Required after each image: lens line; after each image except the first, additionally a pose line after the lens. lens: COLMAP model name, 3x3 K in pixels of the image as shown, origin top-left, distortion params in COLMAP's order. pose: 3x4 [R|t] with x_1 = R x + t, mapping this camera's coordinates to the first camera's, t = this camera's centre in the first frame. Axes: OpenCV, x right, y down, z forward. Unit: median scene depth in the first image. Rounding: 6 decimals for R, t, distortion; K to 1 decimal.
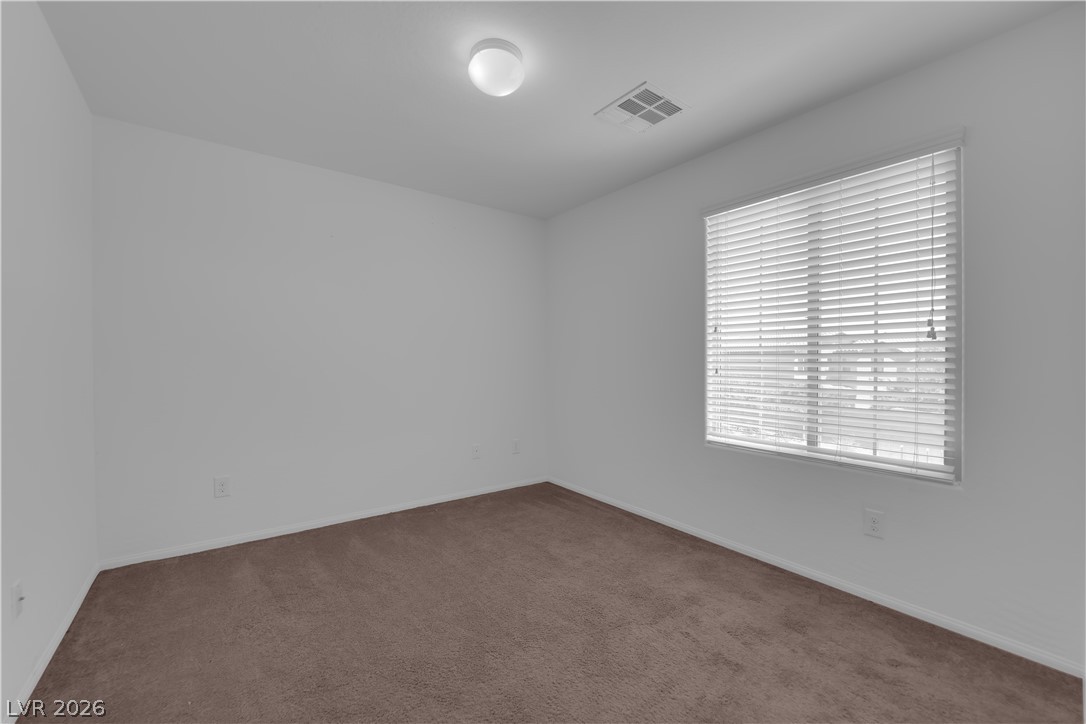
lens RADIAL K [[437.7, 0, 538.4], [0, 437.7, 363.7], [0, 0, 1]] dist [-0.008842, -0.004118]
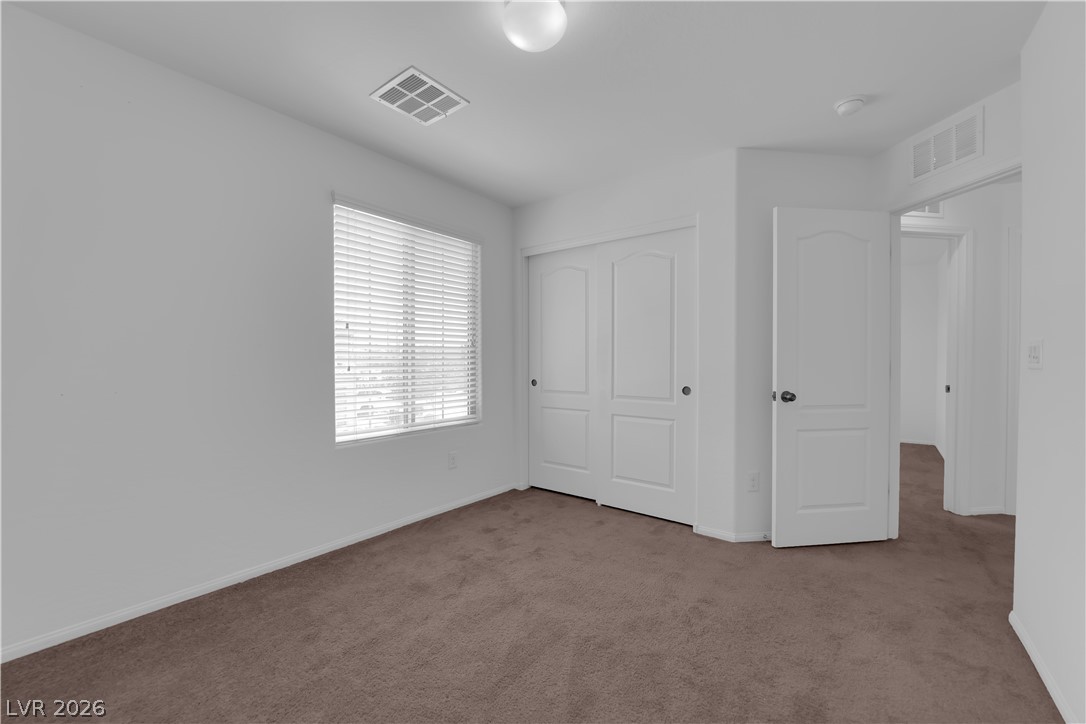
lens RADIAL K [[437.7, 0, 538.4], [0, 437.7, 363.7], [0, 0, 1]] dist [-0.008842, -0.004118]
pose [[-0.272805, -0.014126, 0.961966, -0.805671], [0.002924, 0.999875, 0.015512, -0.009835], [-0.962065, 0.007045, -0.272730, 1.064456]]
